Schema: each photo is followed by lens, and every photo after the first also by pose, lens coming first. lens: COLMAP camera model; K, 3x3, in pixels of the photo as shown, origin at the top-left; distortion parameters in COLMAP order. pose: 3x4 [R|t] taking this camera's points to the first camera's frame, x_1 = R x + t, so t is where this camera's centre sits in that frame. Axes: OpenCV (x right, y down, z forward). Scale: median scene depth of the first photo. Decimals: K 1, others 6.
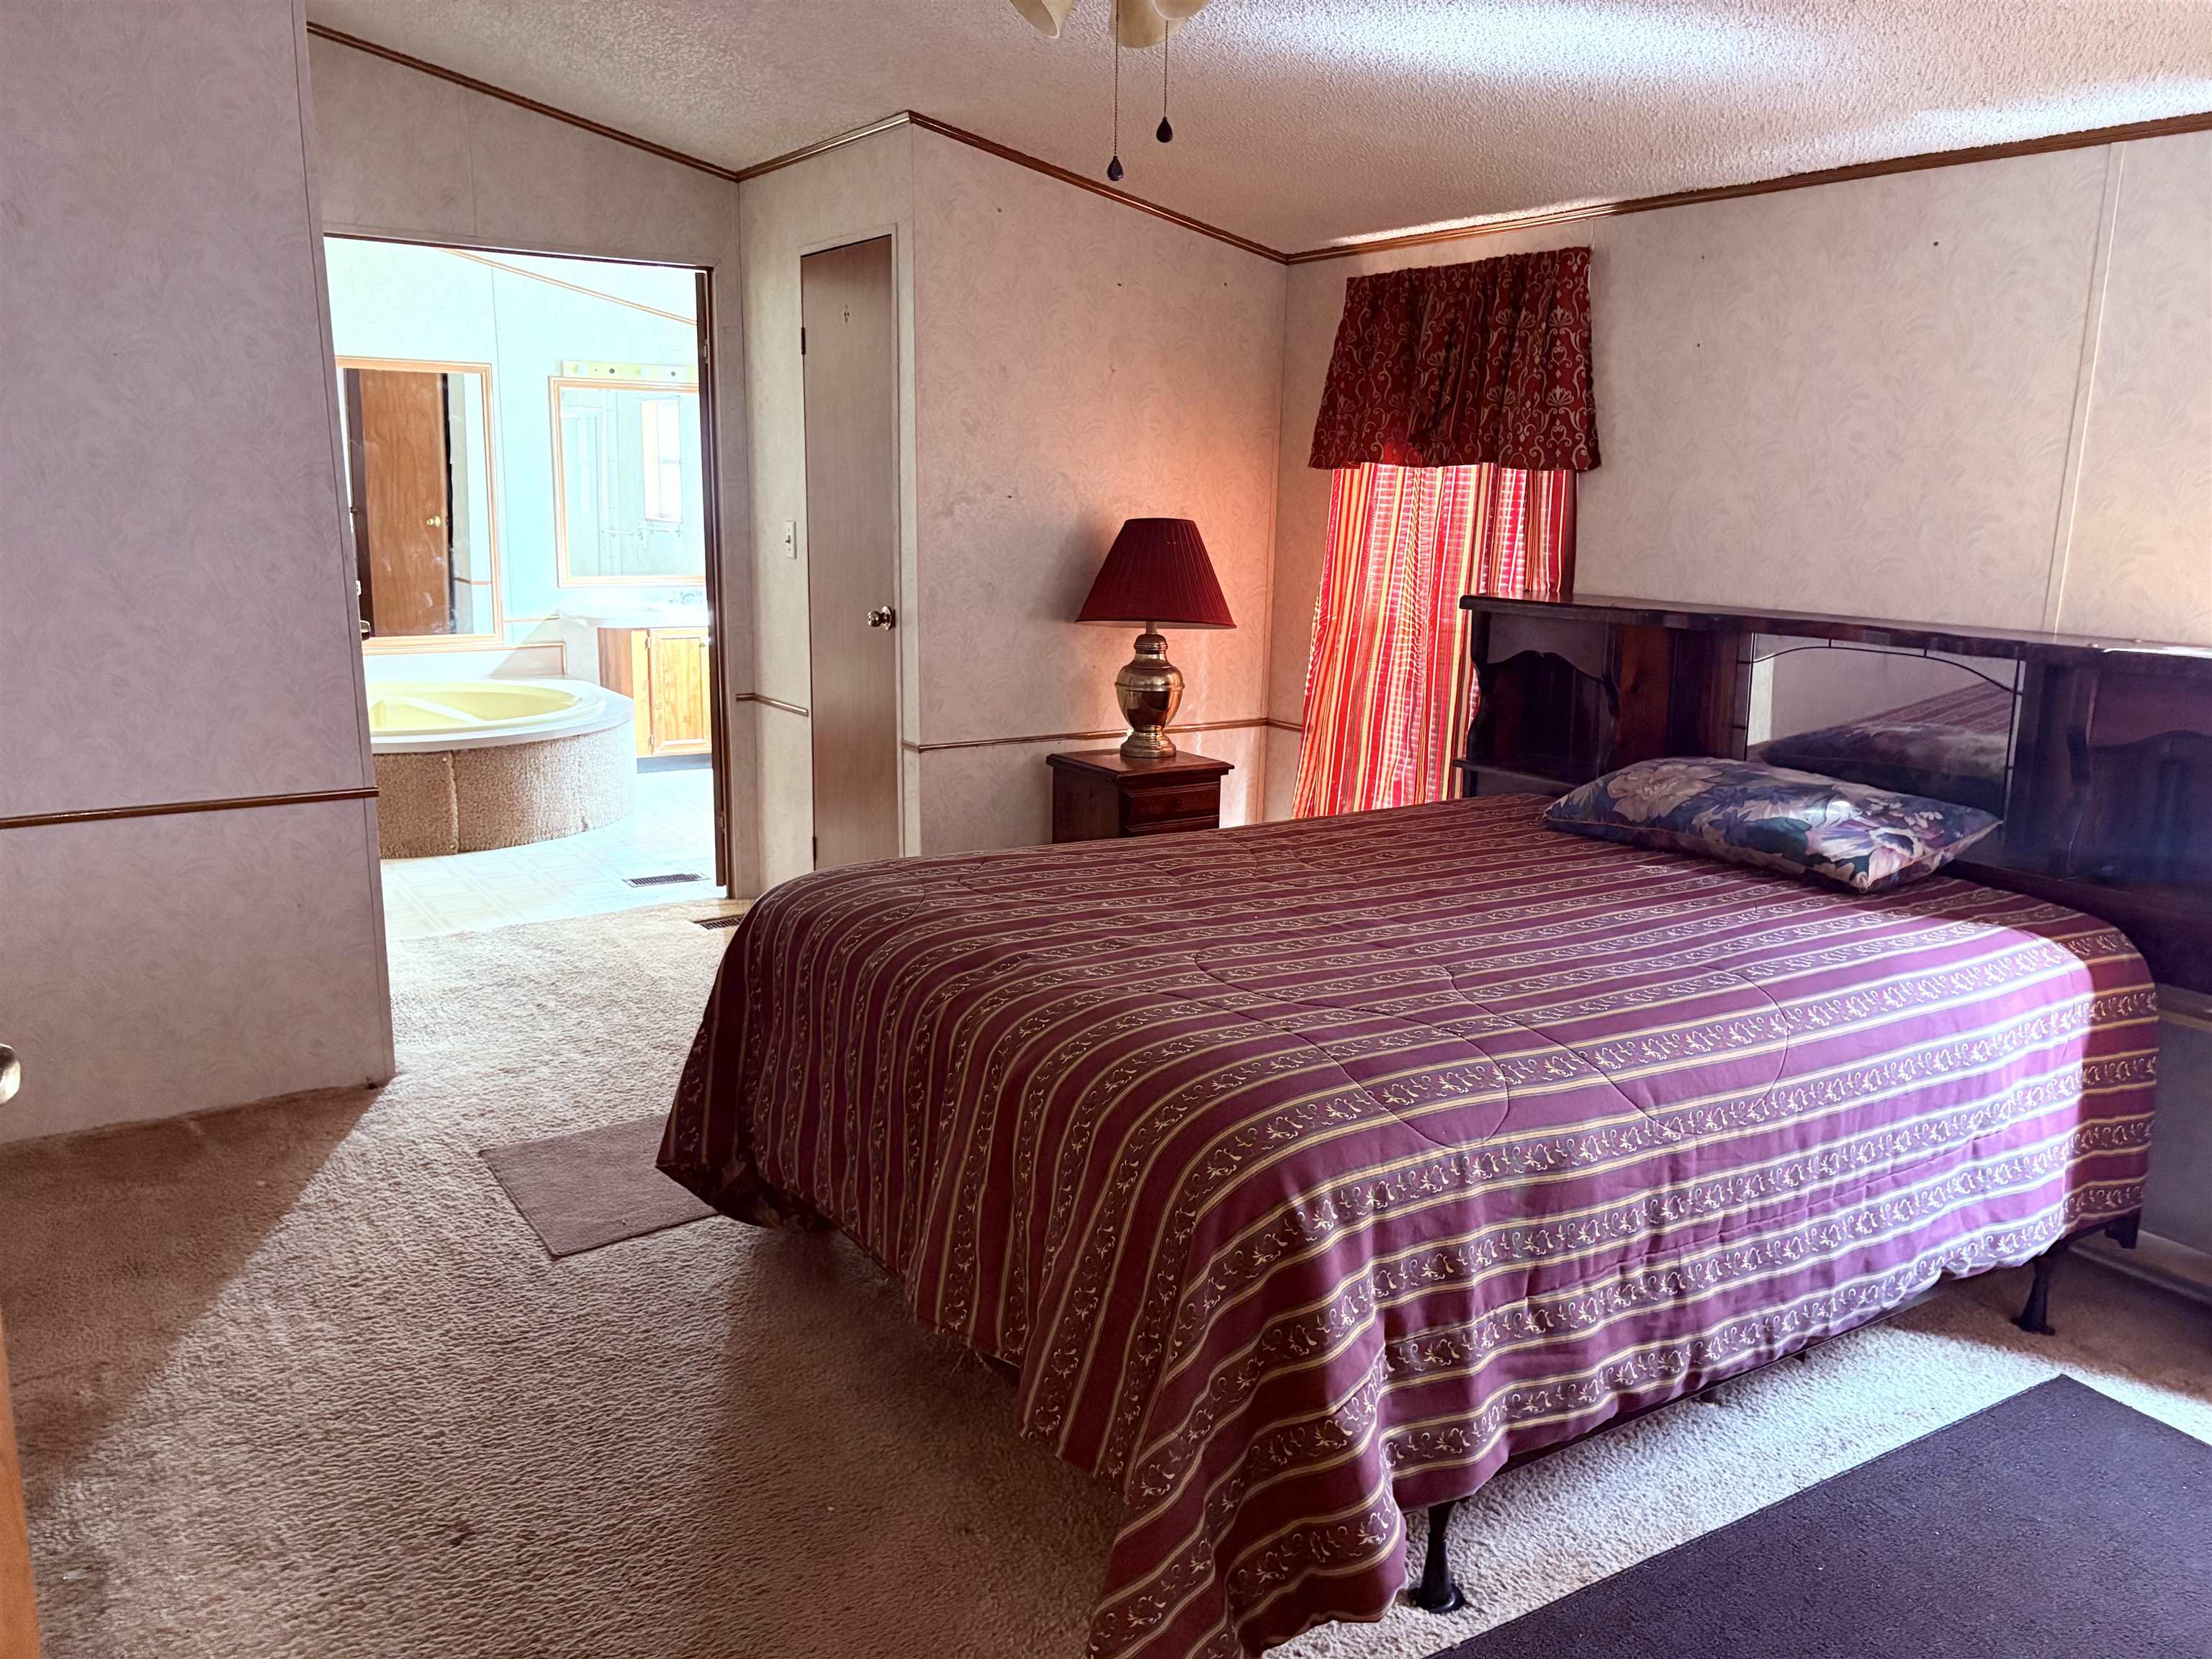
lens RADIAL K [[1686.3, 0, 1106.3], [0, 1686.3, 834.1], [0, 0, 1]] dist [0.043788, -0.000904]
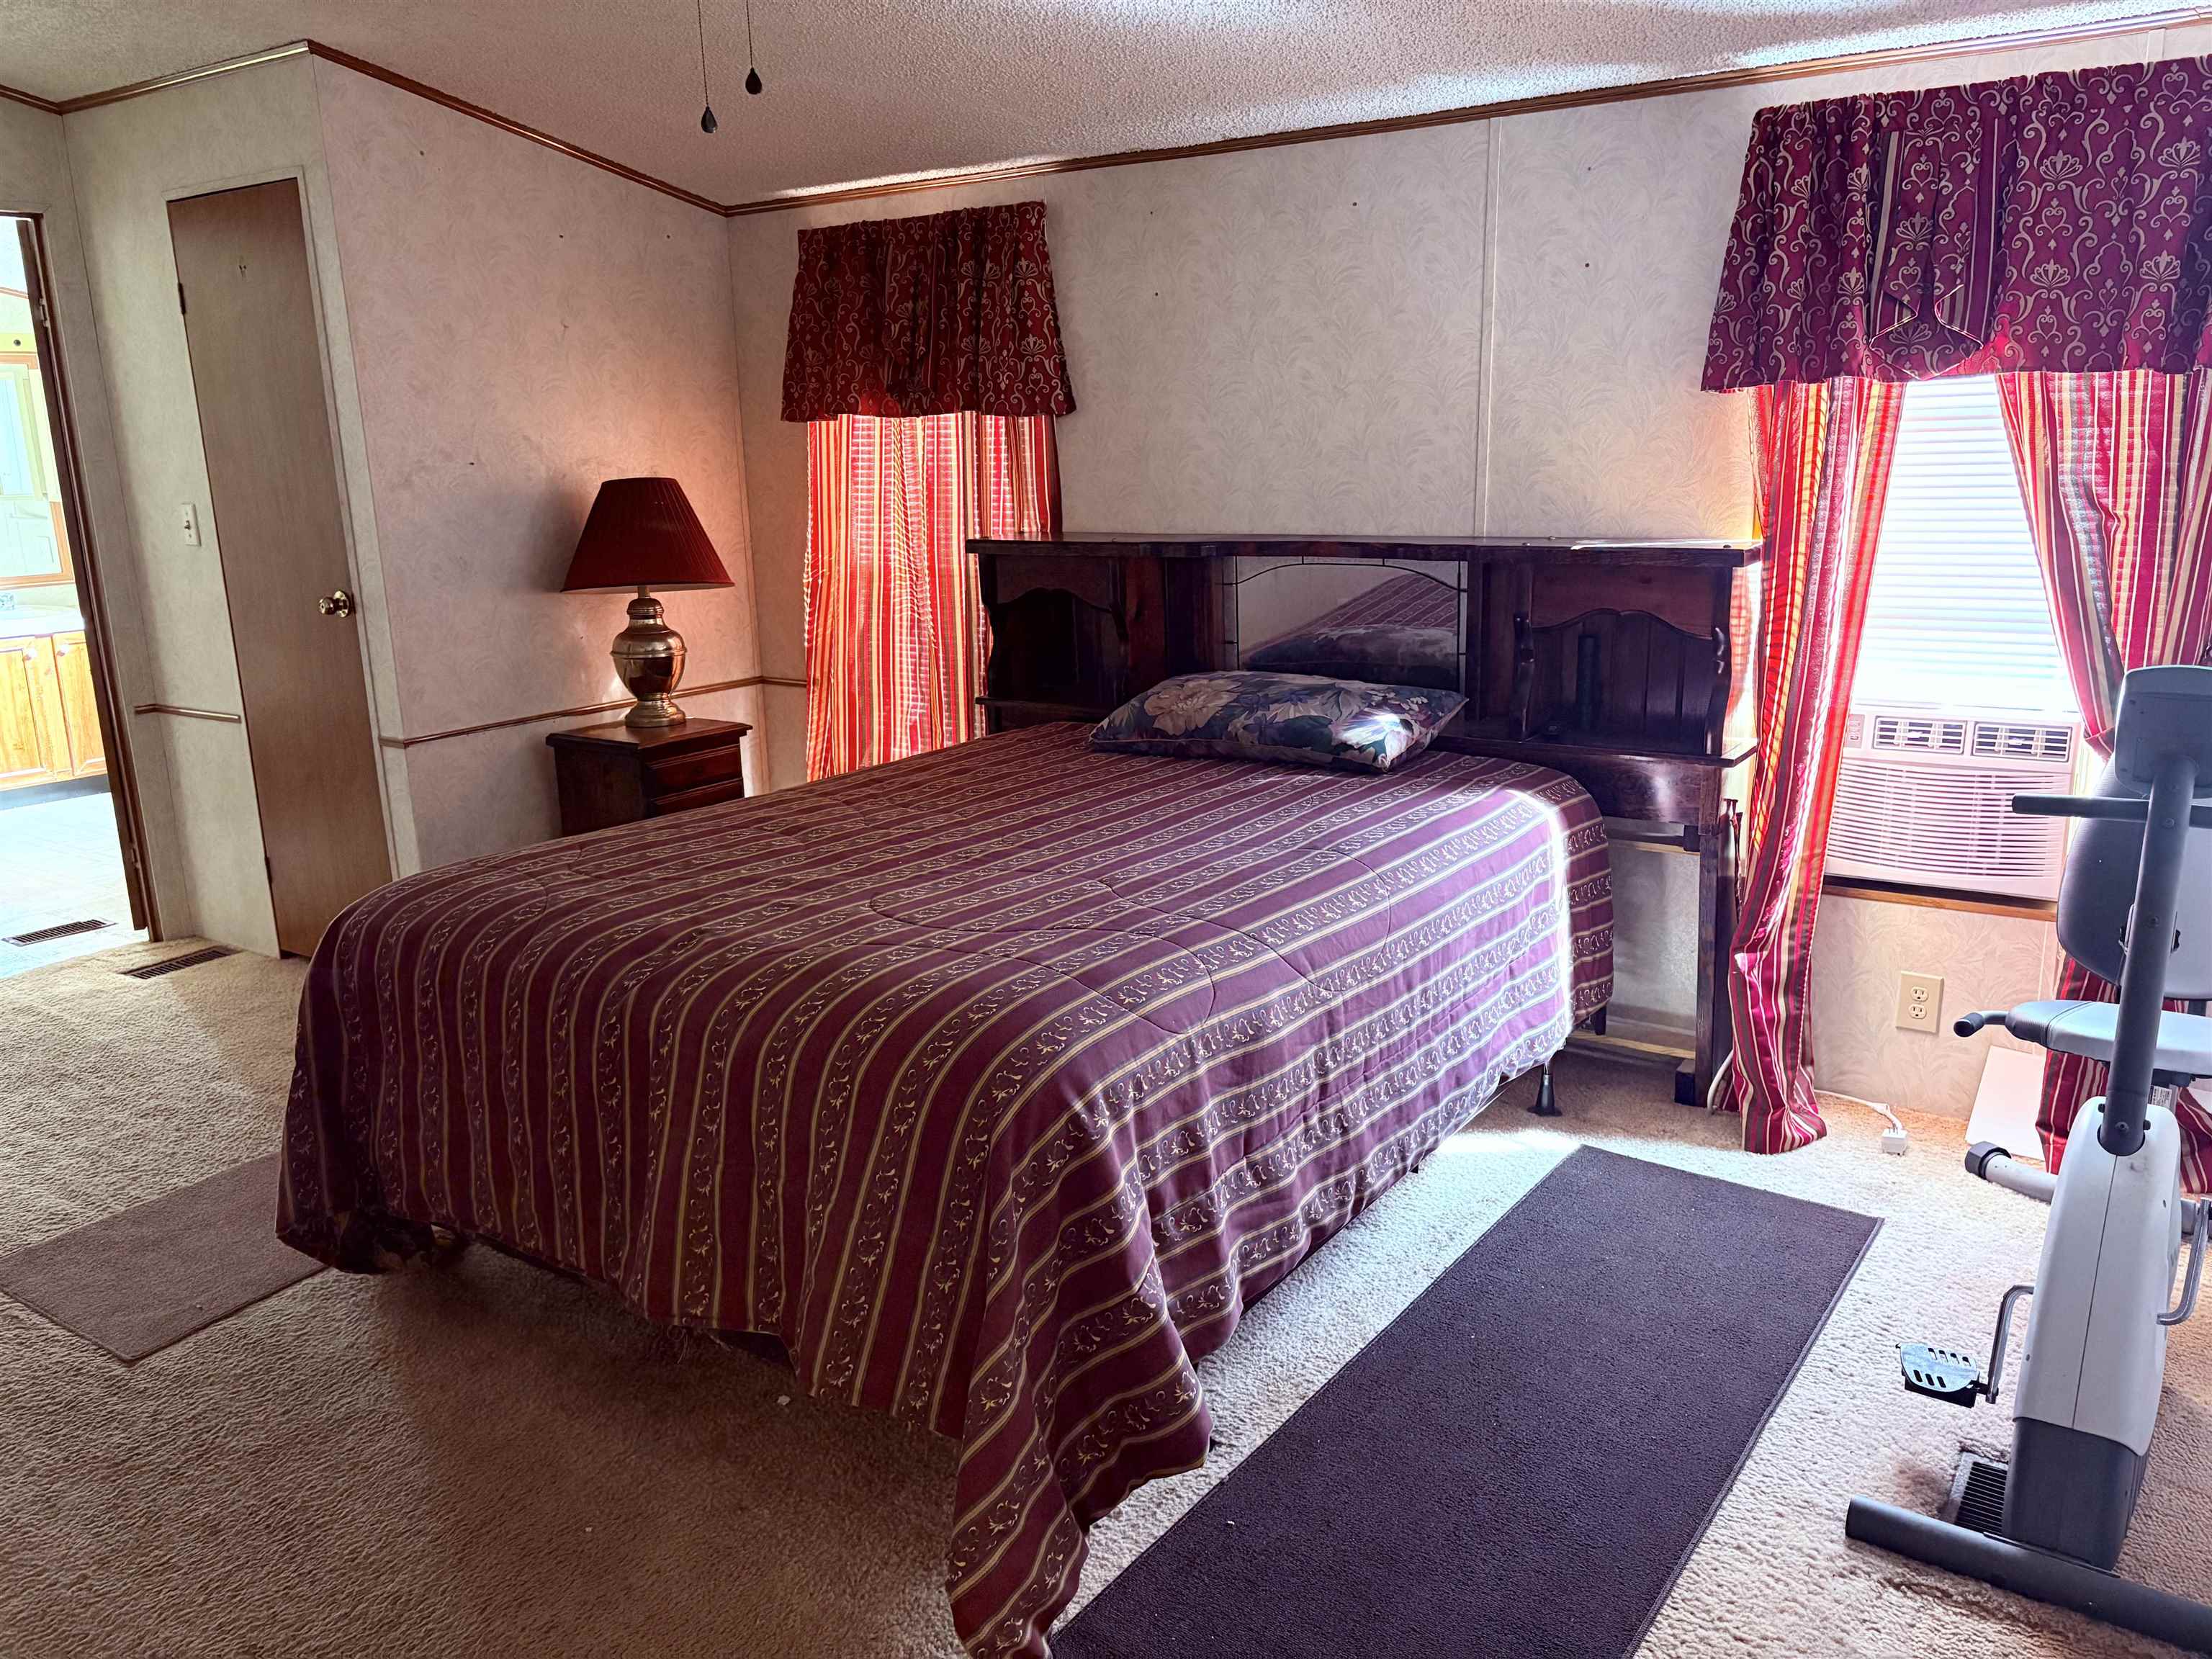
lens RADIAL K [[1689.3, 0, 1100.4], [0, 1689.3, 821.6], [0, 0, 1]] dist [0.141017, -0.203426]
pose [[0.924877, -0.127995, 0.358078, -0.154840], [0.120735, 0.991768, 0.042662, -0.004621], [-0.360590, 0.003775, 0.932717, -0.010220]]
